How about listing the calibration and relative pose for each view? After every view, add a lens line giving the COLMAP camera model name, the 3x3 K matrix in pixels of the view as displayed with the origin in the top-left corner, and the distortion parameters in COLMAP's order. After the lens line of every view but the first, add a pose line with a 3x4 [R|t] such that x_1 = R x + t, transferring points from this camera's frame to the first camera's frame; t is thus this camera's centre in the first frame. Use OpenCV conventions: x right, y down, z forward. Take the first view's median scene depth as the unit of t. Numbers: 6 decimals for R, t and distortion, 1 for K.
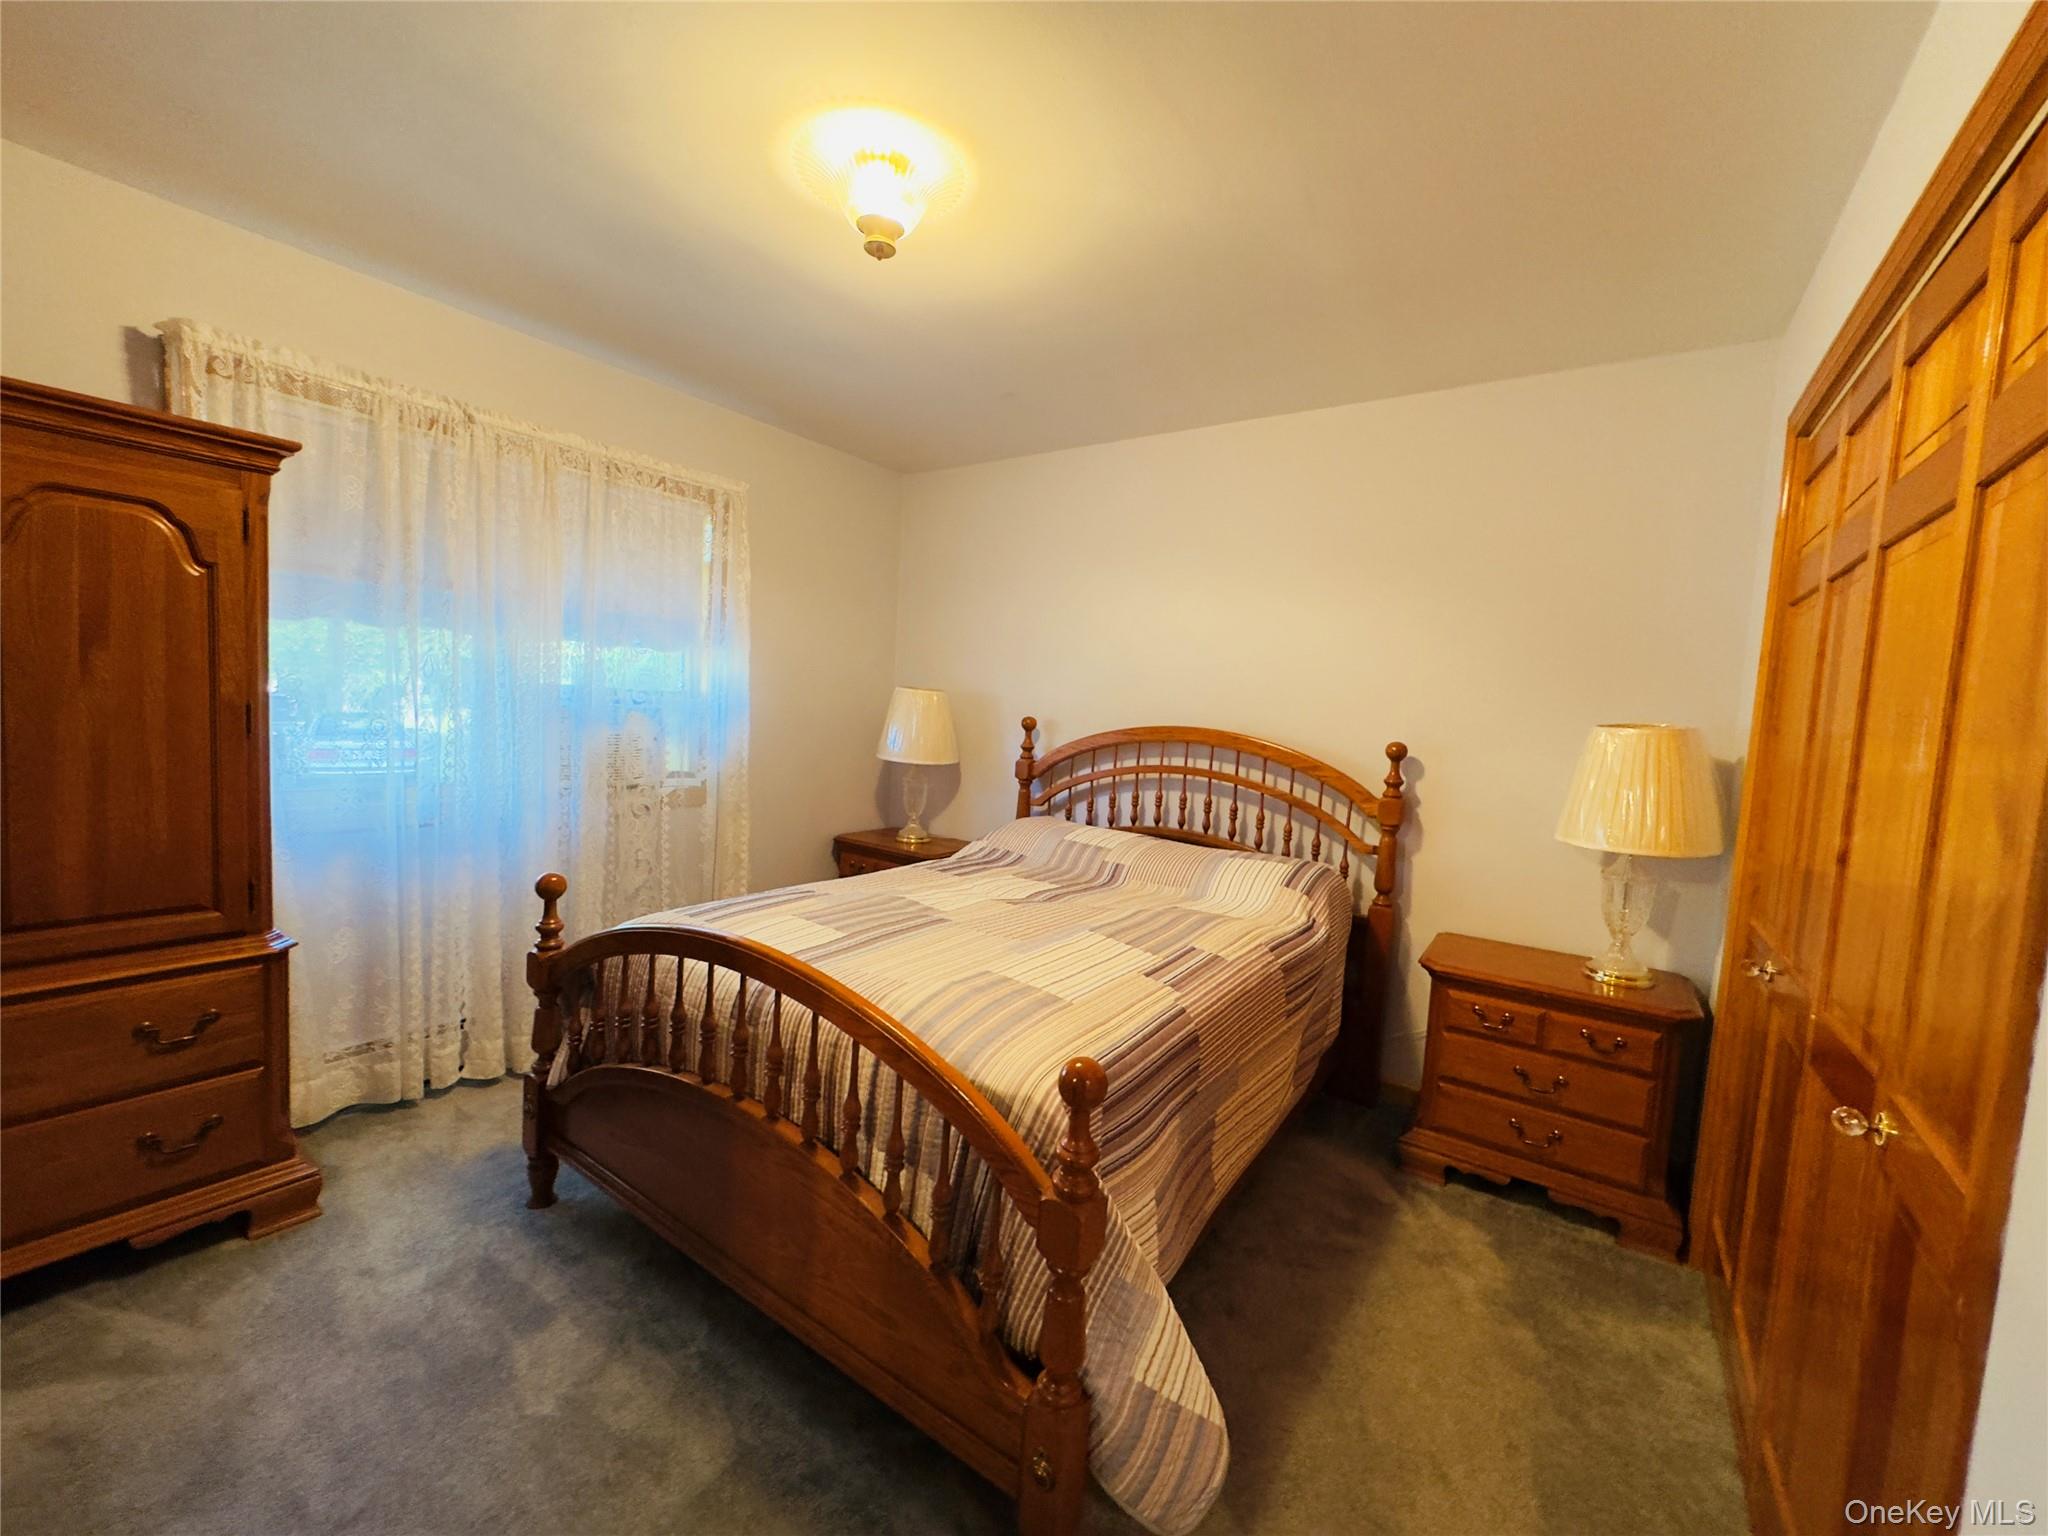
lens RADIAL K [[812.8, 0, 1024.0], [0, 812.8, 759.1], [0, 0, 1]] dist [-0.013113, -0.000234]
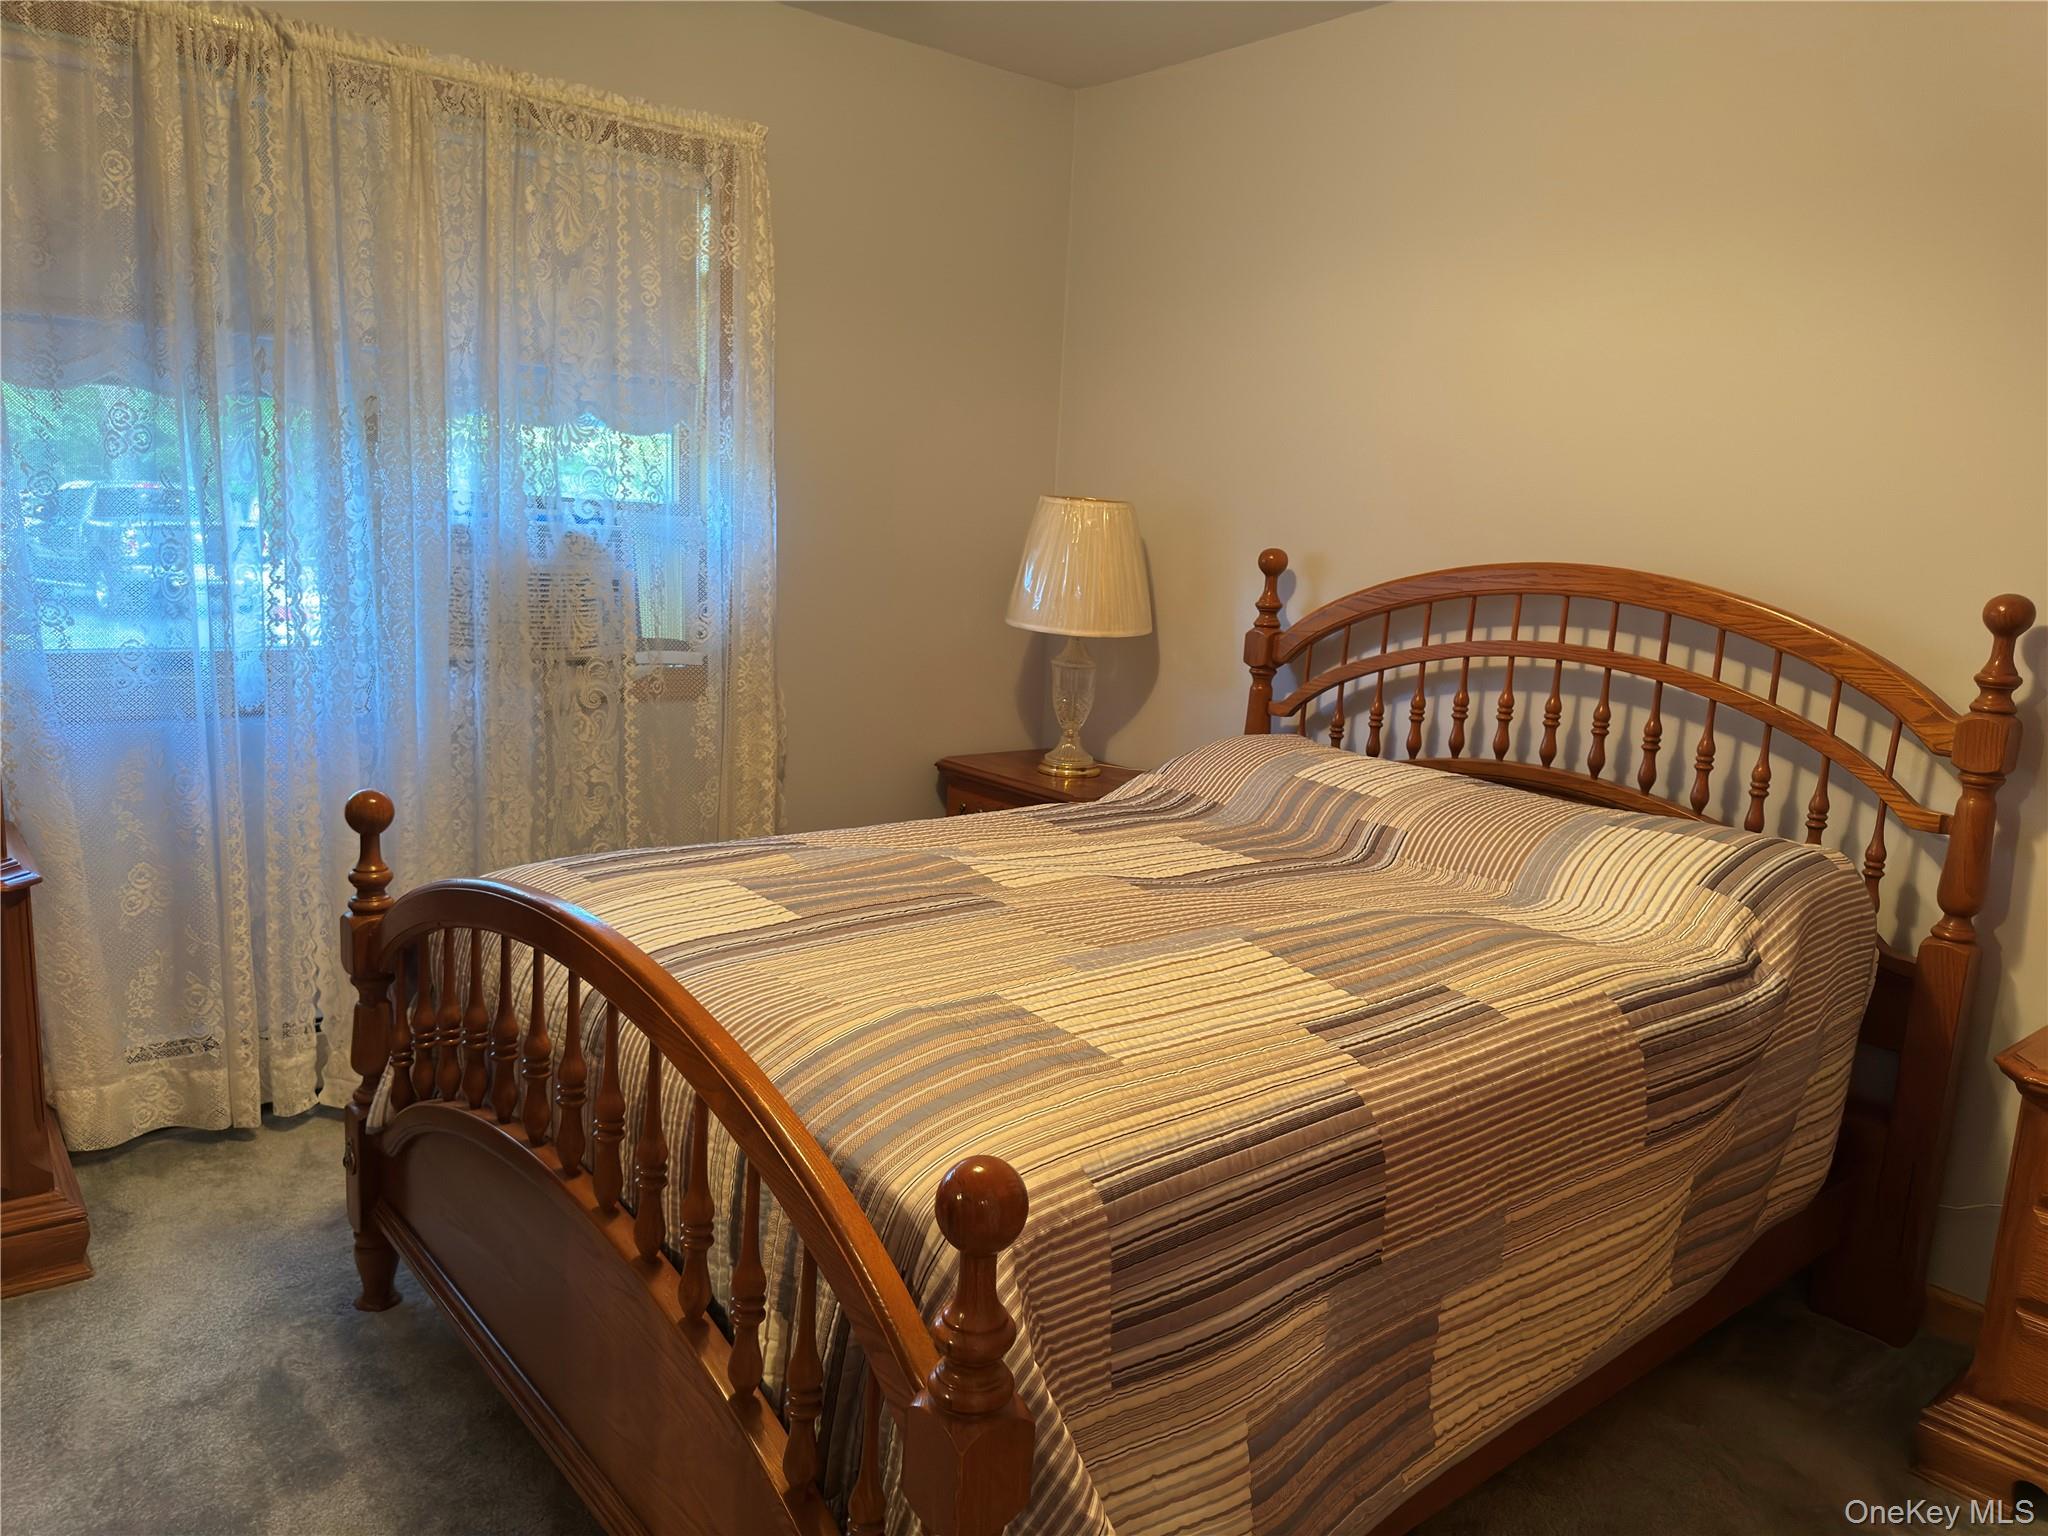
lens RADIAL K [[1441.2, 0, 1033.4], [0, 1441.2, 785.0], [0, 0, 1]] dist [0.012846, -0.030465]
pose [[0.964930, 0.041297, -0.259238, 0.154703], [-0.015917, 0.994935, 0.099248, 0.016110], [0.262024, -0.091641, 0.960700, 0.061315]]
